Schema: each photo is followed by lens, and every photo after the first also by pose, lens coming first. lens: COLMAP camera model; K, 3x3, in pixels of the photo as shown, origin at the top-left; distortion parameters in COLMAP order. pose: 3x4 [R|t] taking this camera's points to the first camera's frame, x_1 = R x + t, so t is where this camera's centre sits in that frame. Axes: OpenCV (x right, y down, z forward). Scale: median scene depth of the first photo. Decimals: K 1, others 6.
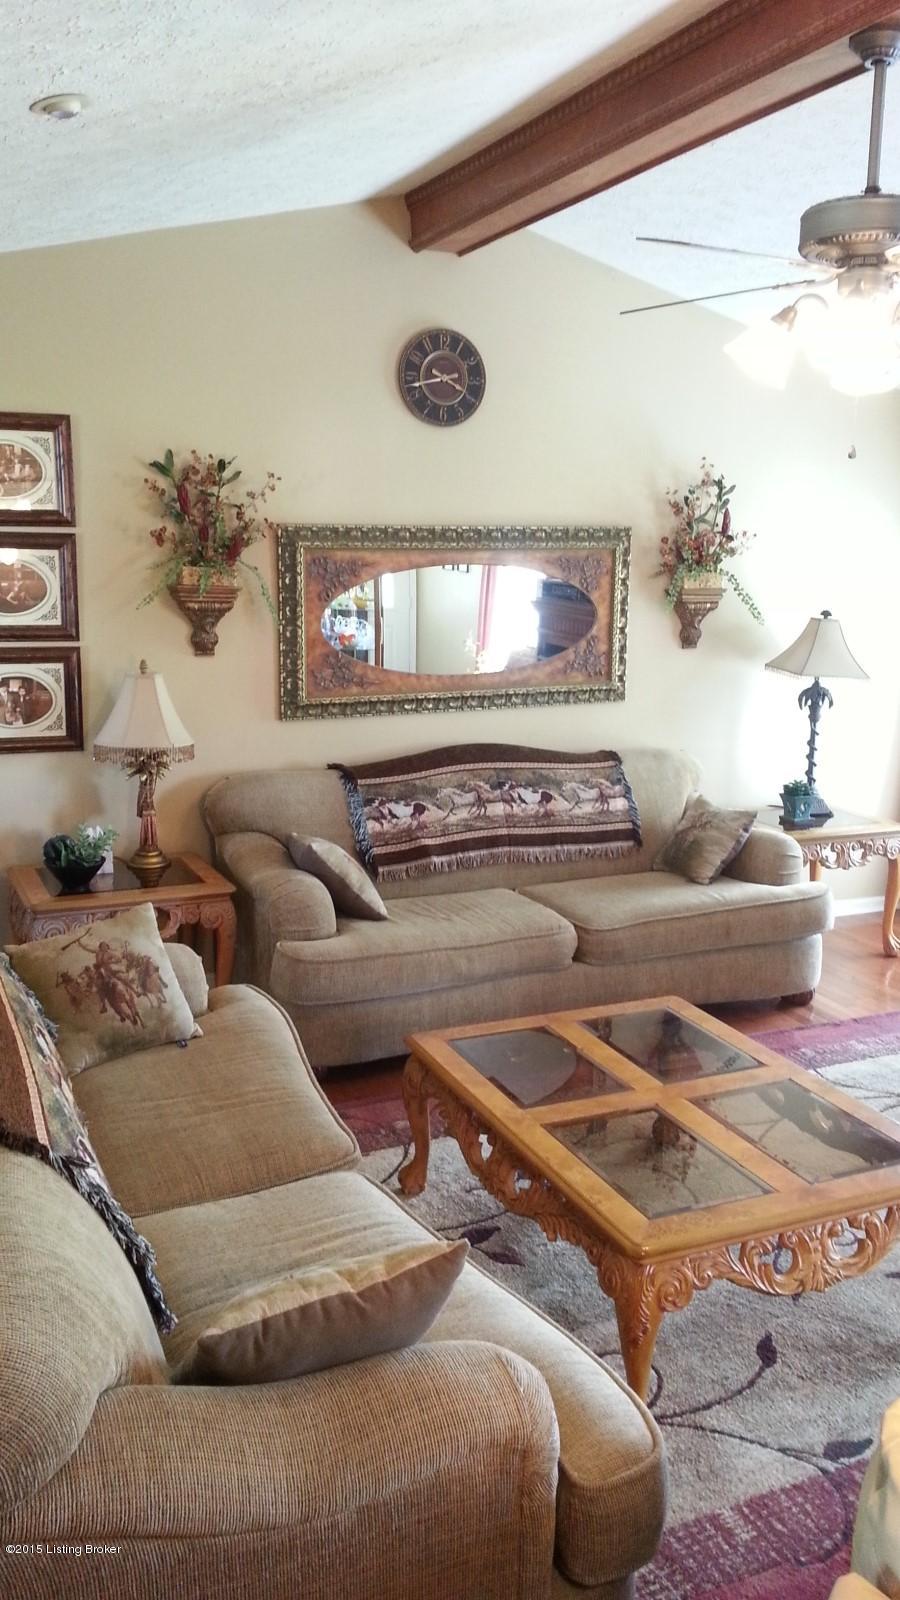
lens RADIAL K [[1276.8, 0, 450.0], [0, 1276.8, 800.0], [0, 0, 1]] dist [-0.006518, -0.002591]
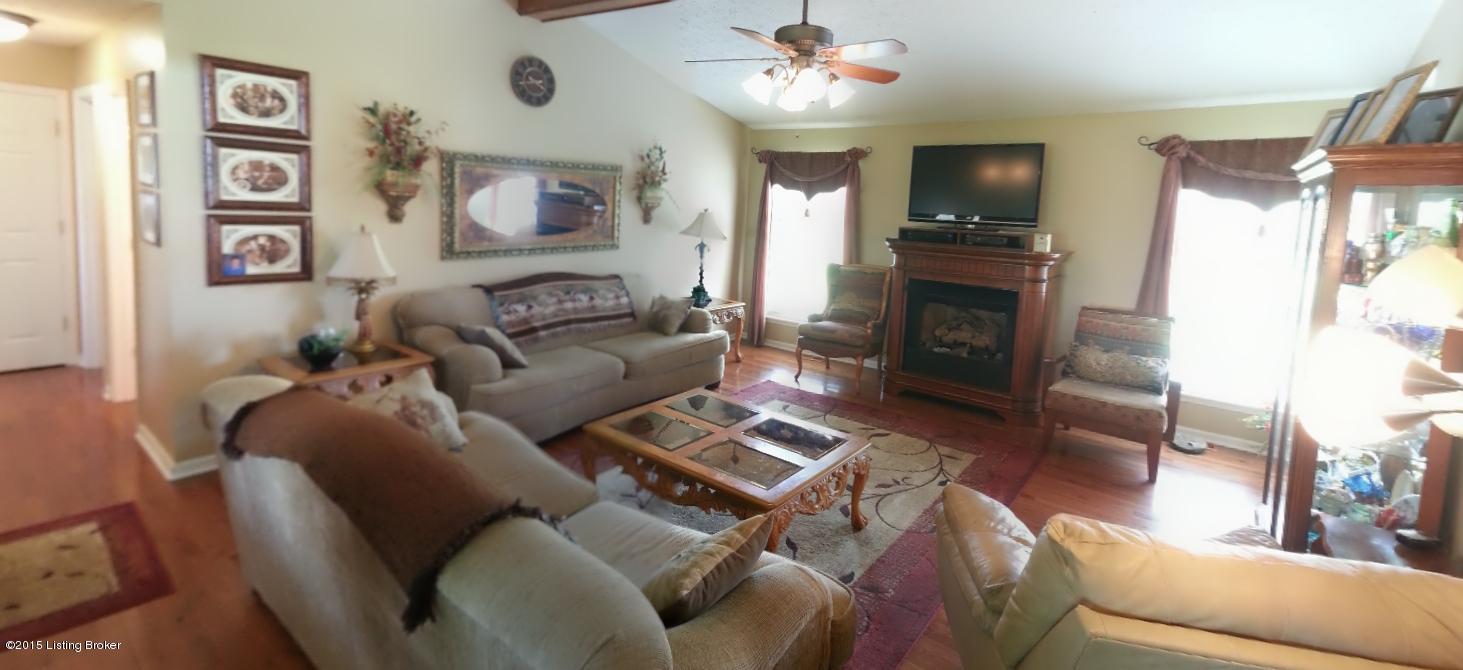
lens RADIAL K [[595.1, 0, 732.6], [0, 595.1, 261.3], [0, 0, 1]] dist [0.000630, 0.000019]
pose [[0.866045, -0.013624, 0.499781, -0.201971], [0.048160, 0.997253, -0.056269, 0.003742], [-0.497642, 0.072801, 0.864322, 0.096838]]
